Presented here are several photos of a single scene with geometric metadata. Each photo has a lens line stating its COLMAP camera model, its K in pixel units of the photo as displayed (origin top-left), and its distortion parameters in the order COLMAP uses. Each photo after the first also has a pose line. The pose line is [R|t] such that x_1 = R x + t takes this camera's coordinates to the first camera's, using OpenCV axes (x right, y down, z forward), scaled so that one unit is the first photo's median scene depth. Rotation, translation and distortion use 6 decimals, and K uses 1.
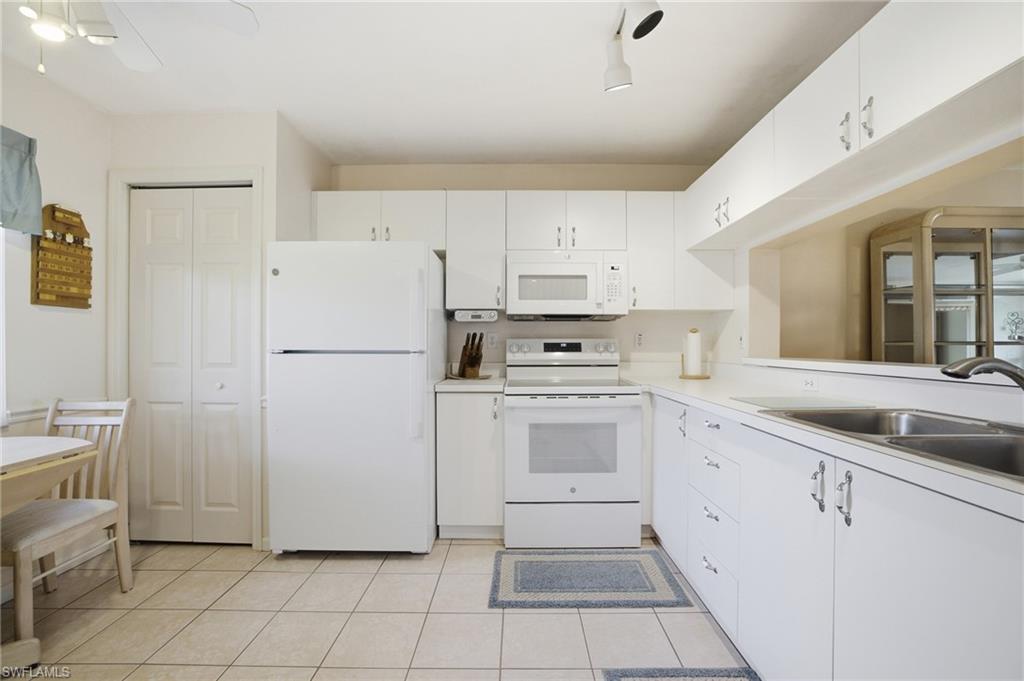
lens RADIAL K [[444.0, 0, 513.5], [0, 444.0, 345.9], [0, 0, 1]] dist [-0.052576, 0.017418]
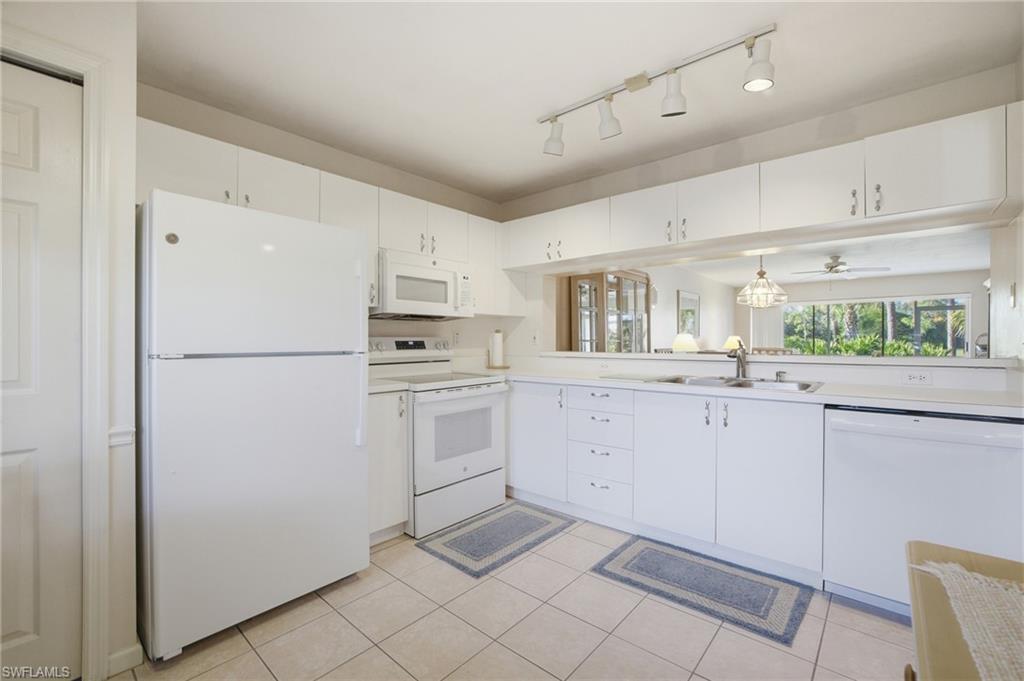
lens RADIAL K [[444.6, 0, 512.0], [0, 444.6, 340.5], [0, 0, 1]] dist [-0.046623, 0.018017]
pose [[0.646441, -0.001357, 0.762963, -0.680158], [0.001421, 0.999999, 0.000575, -0.010557], [-0.762963, 0.000713, 0.646442, 0.159333]]
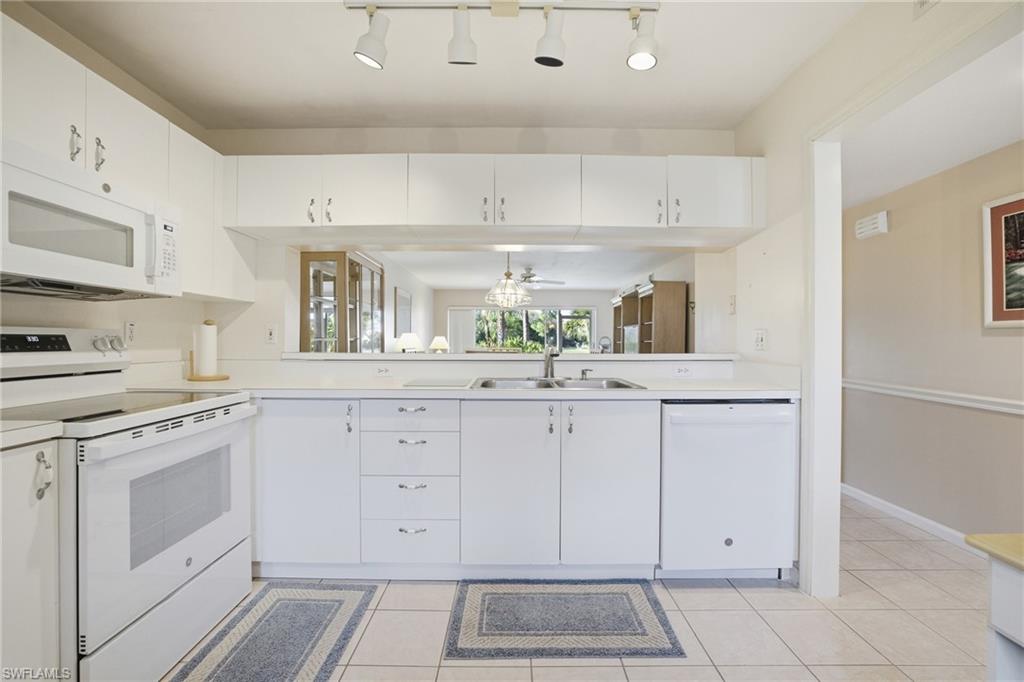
lens RADIAL K [[444.6, 0, 512.0], [0, 444.6, 341.0], [0, 0, 1]] dist [-0.046623, 0.018017]
pose [[-0.020941, 0.001290, 0.999780, -0.524278], [-0.003339, 0.999993, -0.001360, -0.000806], [-0.999775, -0.003367, -0.020936, 0.544579]]
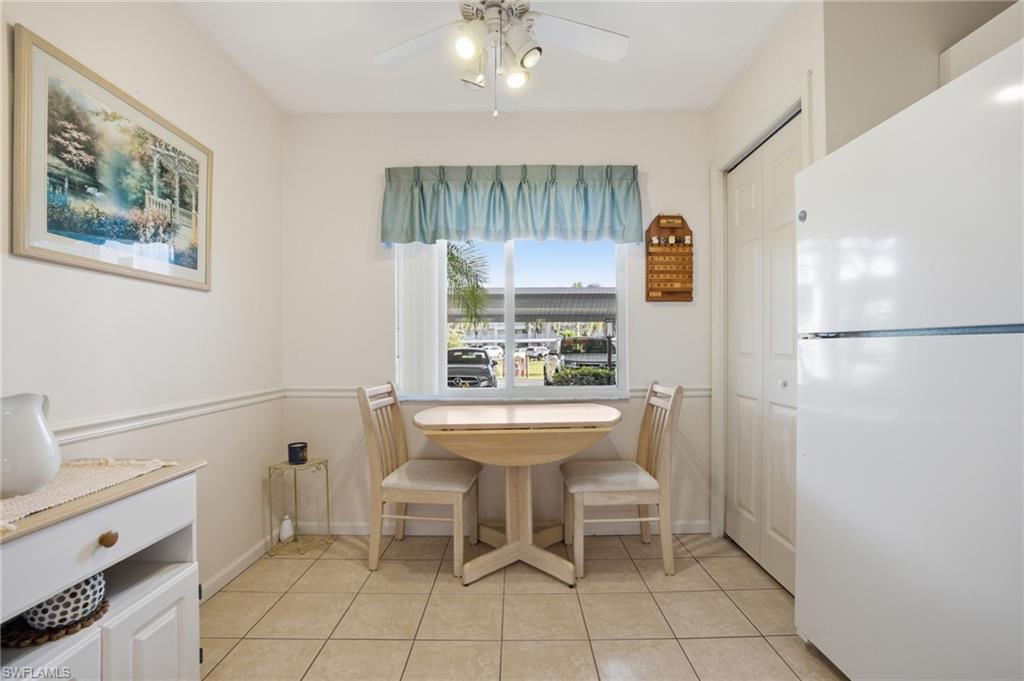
lens RADIAL K [[457.2, 0, 511.2], [0, 457.2, 346.6], [0, 0, 1]] dist [-0.050805, 0.024648]
pose [[0.004977, -0.001103, -0.999987, 0.133741], [0.005194, 0.999986, -0.001077, 0.024851], [0.999974, -0.005188, 0.004983, 0.511159]]
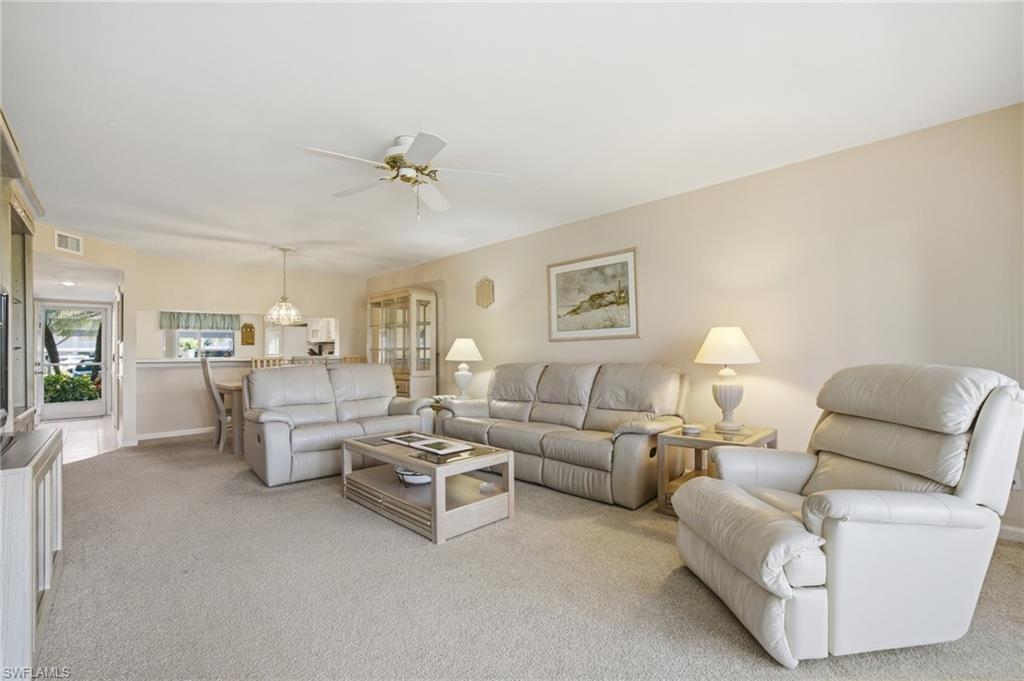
lens RADIAL K [[444.6, 0, 512.0], [0, 444.6, 340.5], [0, 0, 1]] dist [-0.046623, 0.018017]
pose [[0.698978, -0.028508, -0.714575, 3.783410], [0.013555, 0.999554, -0.026617, 0.019239], [0.715015, 0.008918, 0.699053, -0.223552]]
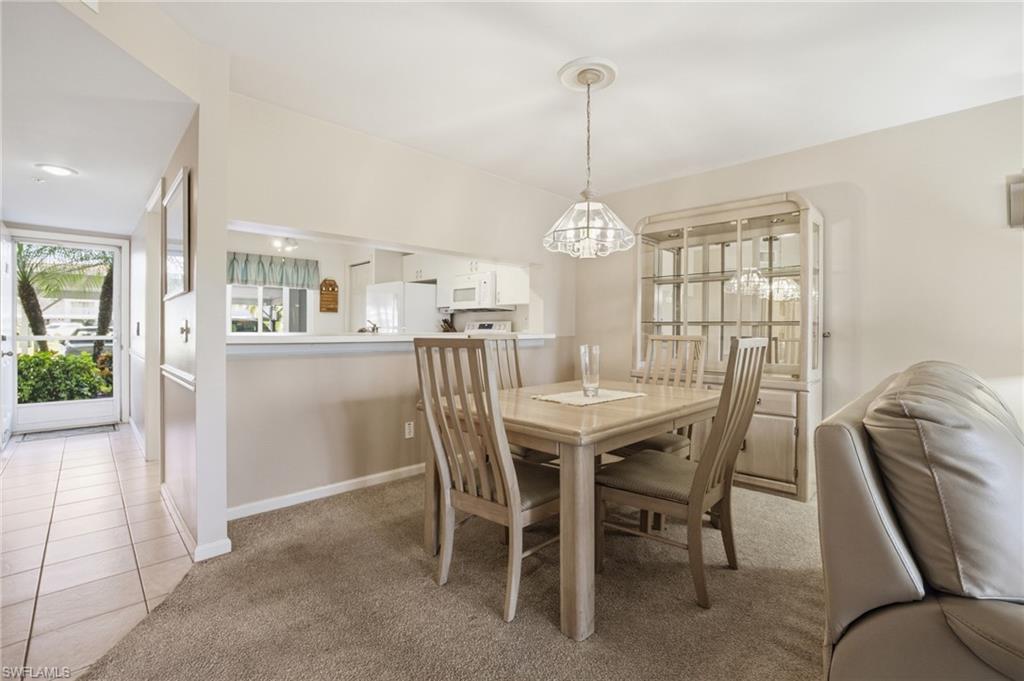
lens RADIAL K [[461.6, 0, 520.3], [0, 461.6, 330.3], [0, 0, 1]] dist [-0.075185, 0.030203]
pose [[0.705335, 0.007534, -0.708834, 1.907441], [-0.003816, 0.999969, 0.006832, 0.006667], [0.708864, -0.002113, 0.705342, -0.263757]]
